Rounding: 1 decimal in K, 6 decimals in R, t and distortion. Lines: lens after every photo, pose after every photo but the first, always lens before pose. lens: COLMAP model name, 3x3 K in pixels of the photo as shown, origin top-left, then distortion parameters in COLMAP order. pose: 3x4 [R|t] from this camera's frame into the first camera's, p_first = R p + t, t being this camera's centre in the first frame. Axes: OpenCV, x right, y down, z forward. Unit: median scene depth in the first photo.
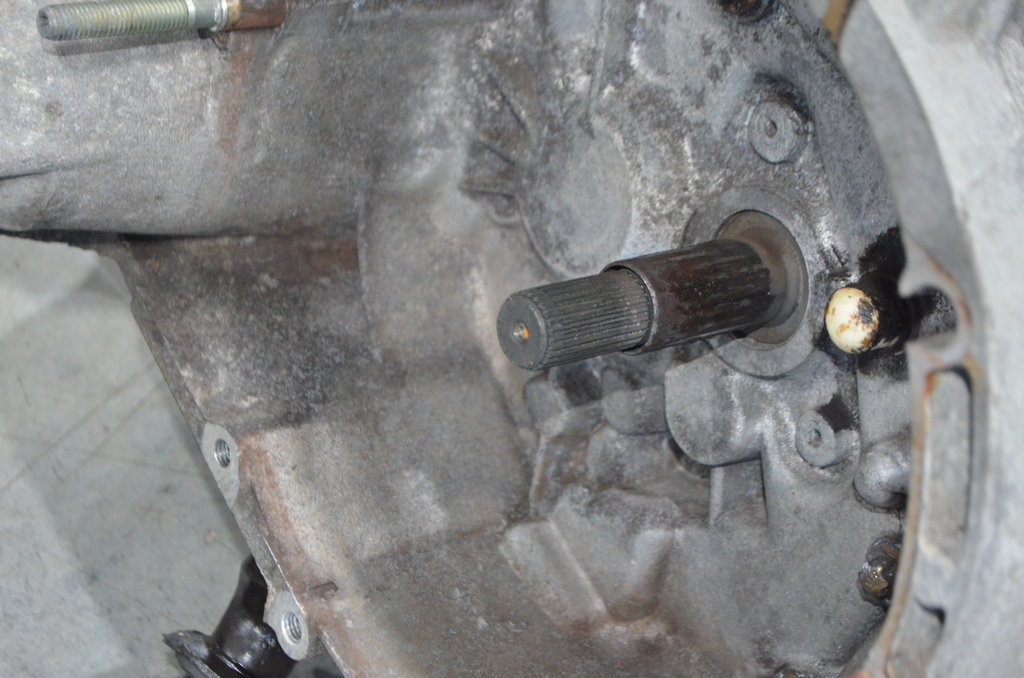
lens RADIAL K [[1906.8, 0, 512.0], [0, 1906.8, 339.0], [0, 0, 1]] dist [0.017826, -0.052396]
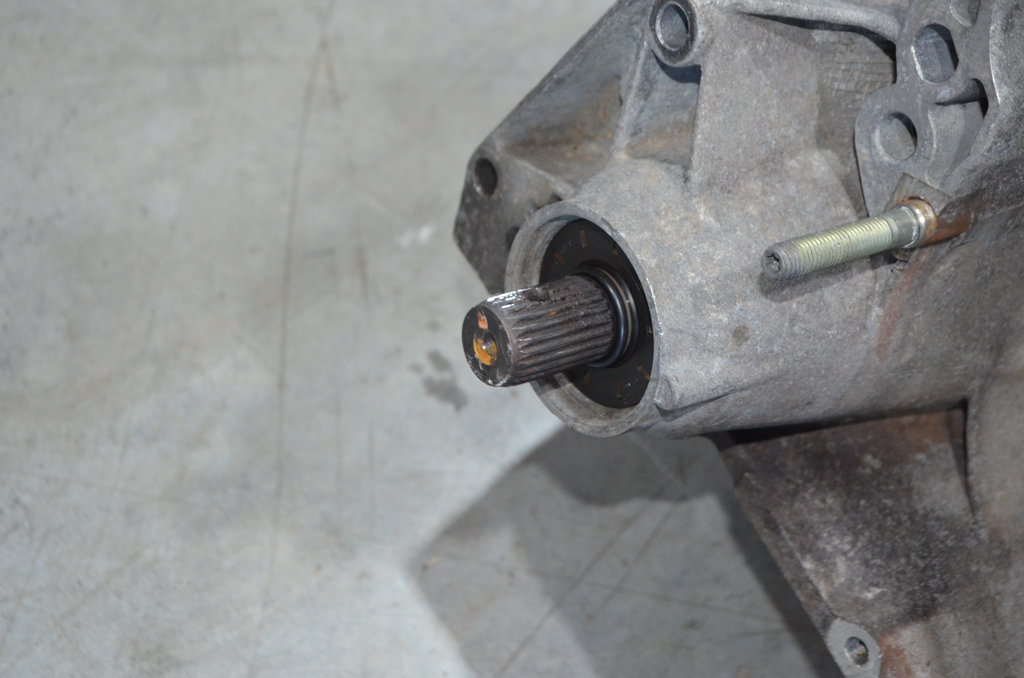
lens RADIAL K [[1606.1, 0, 512.0], [0, 1606.1, 339.0], [0, 0, 1]] dist [0.003248, 0.000957]
pose [[0.998954, -0.015964, -0.042856, -0.285828], [0.017978, 0.998733, 0.047008, -0.140826], [0.042051, -0.047729, 0.997975, 0.166006]]
